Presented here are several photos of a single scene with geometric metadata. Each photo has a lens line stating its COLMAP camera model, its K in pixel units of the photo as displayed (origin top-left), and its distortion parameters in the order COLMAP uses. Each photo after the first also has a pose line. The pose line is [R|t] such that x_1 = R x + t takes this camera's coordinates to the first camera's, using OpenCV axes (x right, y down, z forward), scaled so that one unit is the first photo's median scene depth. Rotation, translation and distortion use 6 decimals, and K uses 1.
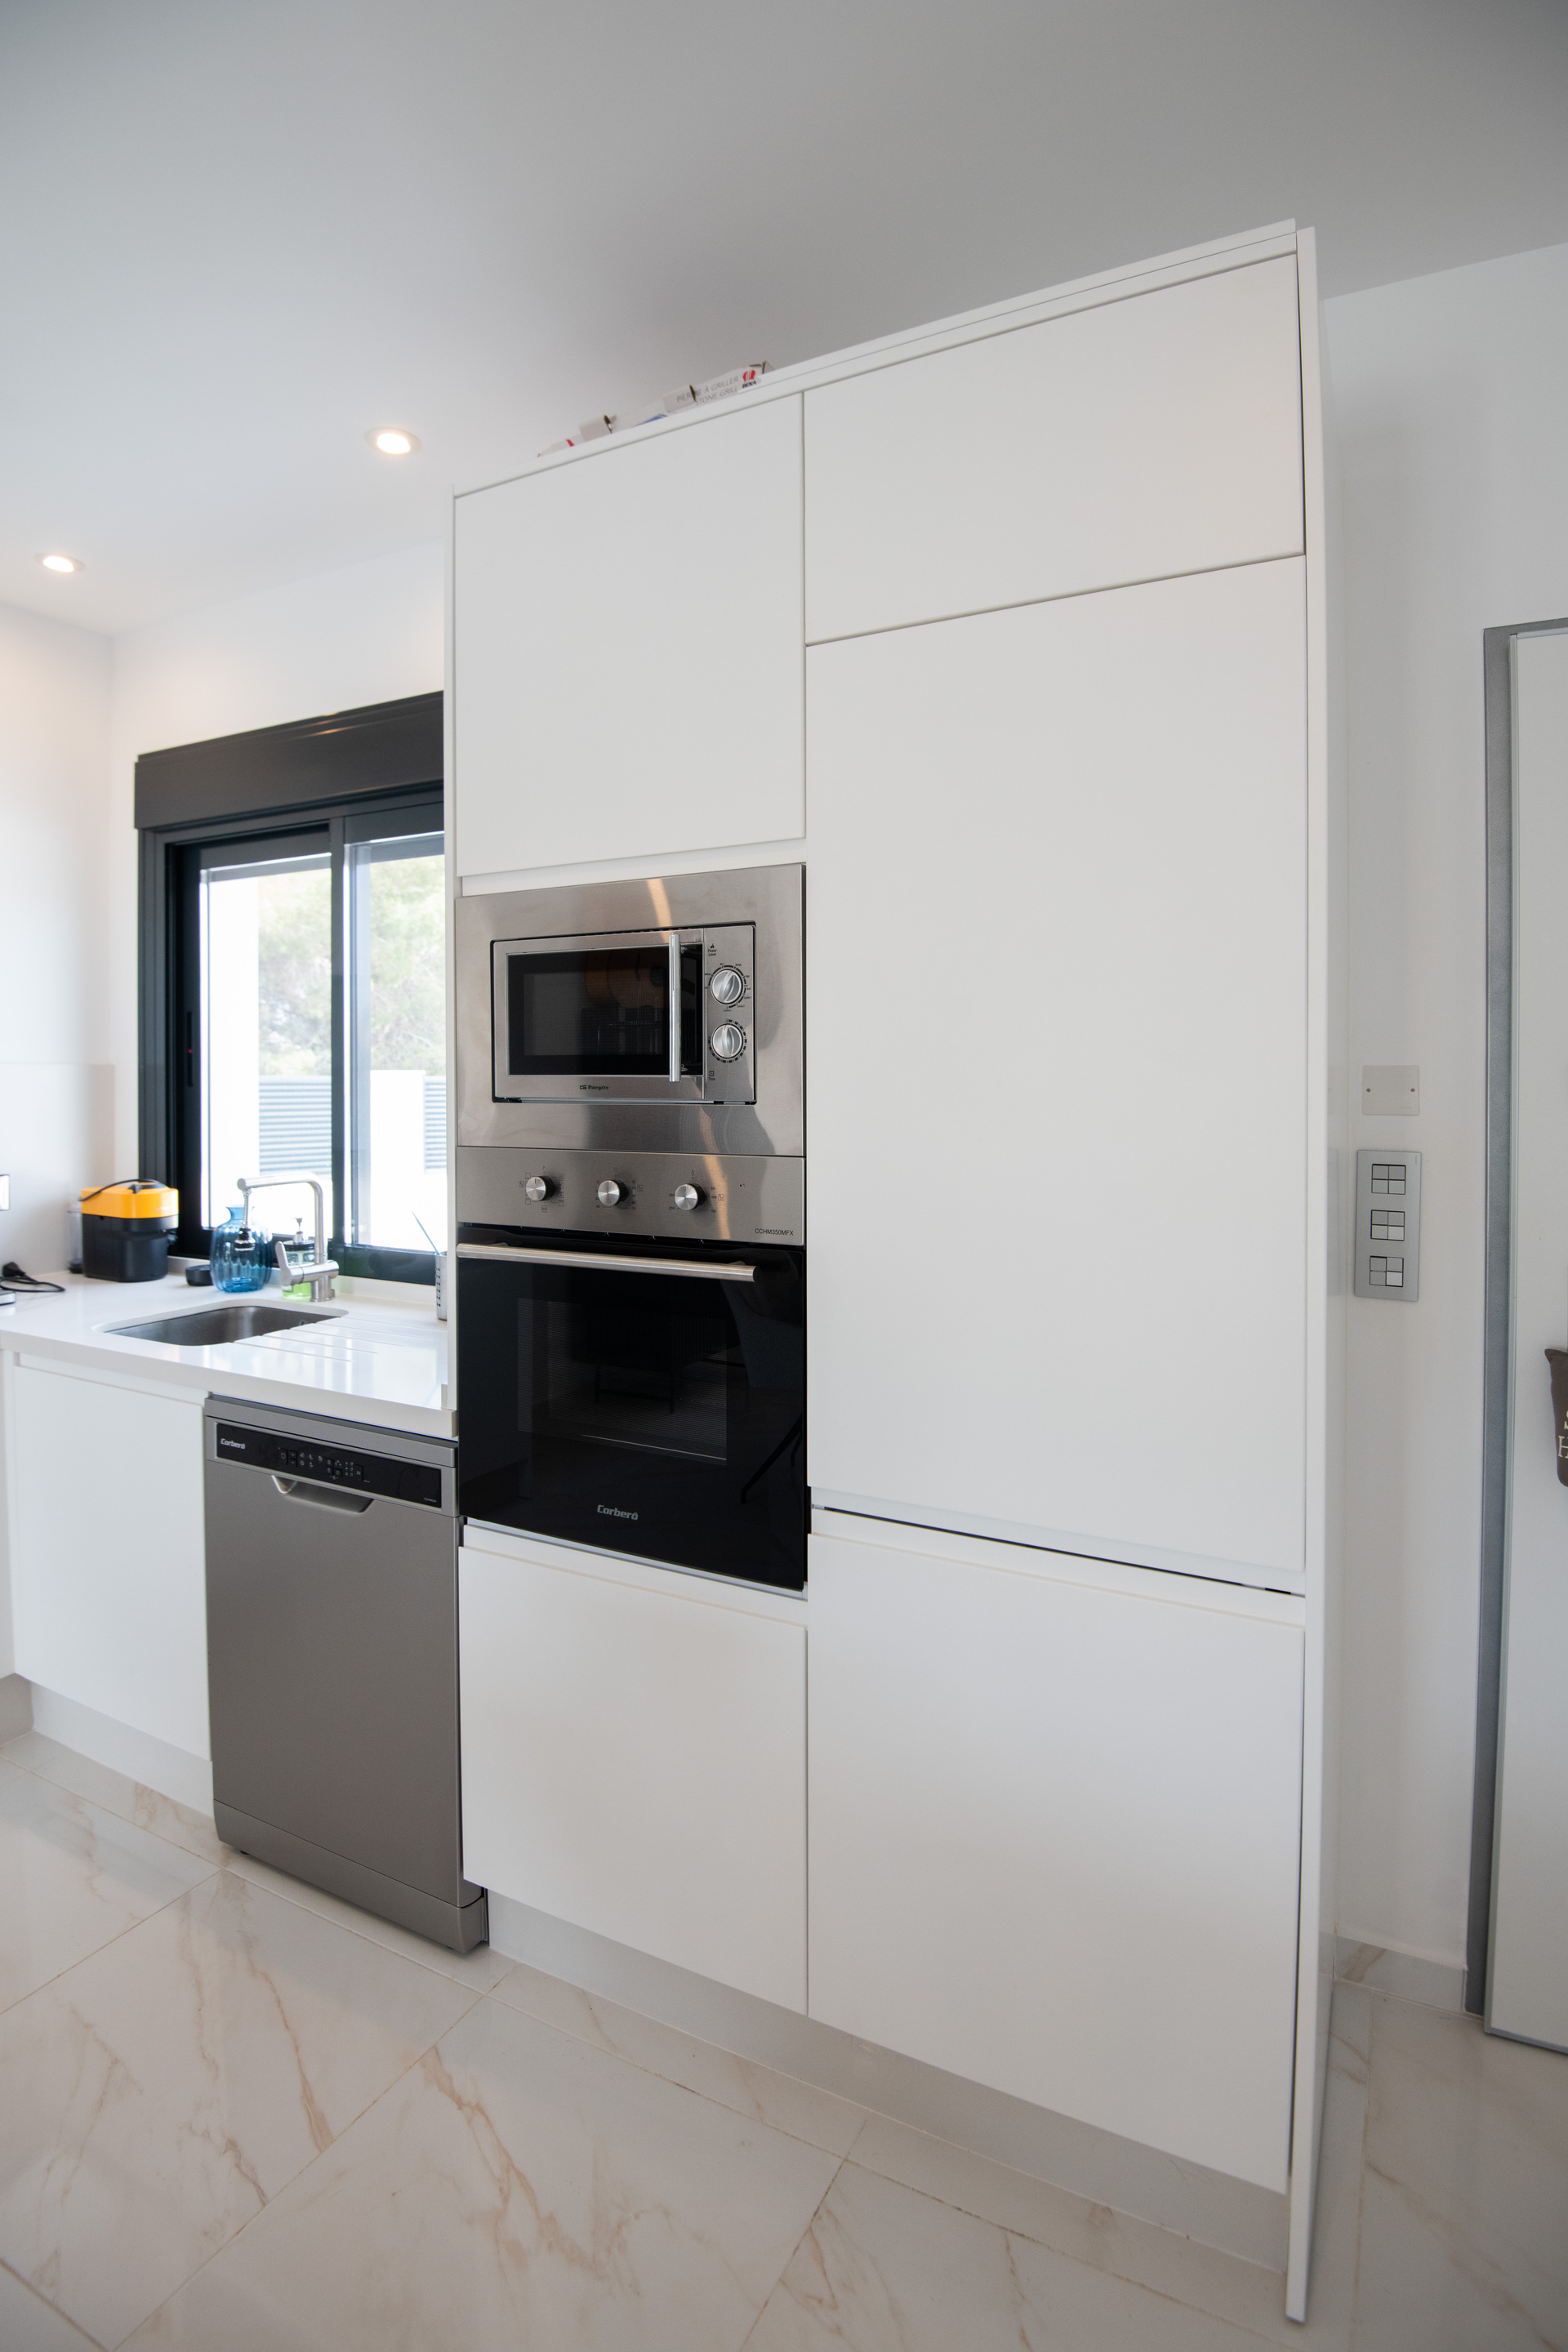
lens RADIAL K [[1126.4, 0, 757.0], [0, 1126.4, 1068.0], [0, 0, 1]] dist [-0.000208, -0.020234]
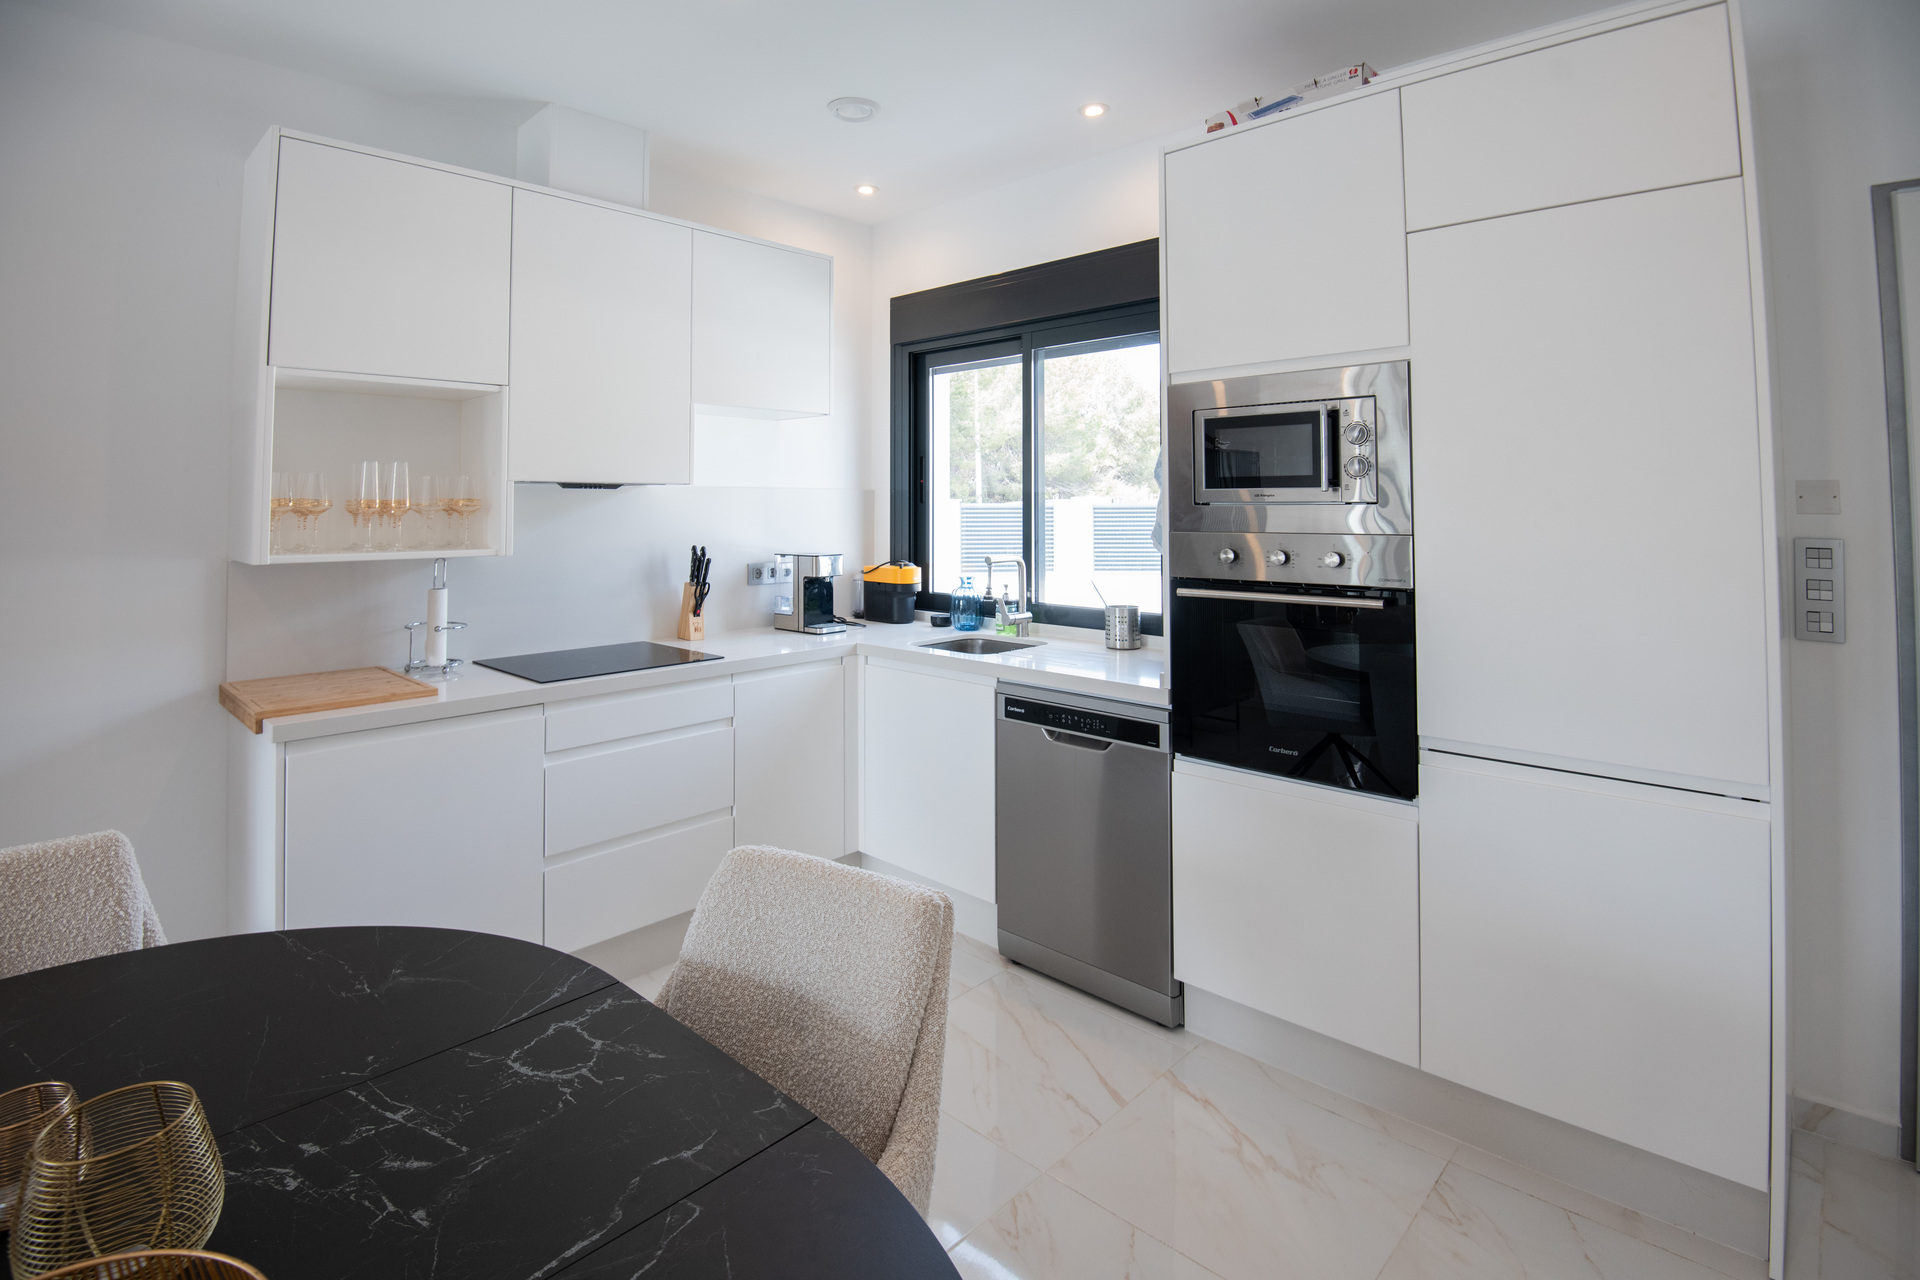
lens RADIAL K [[946.8, 0, 910.1], [0, 946.8, 447.8], [0, 0, 1]] dist [-0.025651, -0.006108]
pose [[0.964851, -0.013286, -0.262461, -0.262071], [-0.002888, 0.998125, -0.061142, 0.032108], [0.262781, 0.059751, 0.963003, -0.464565]]
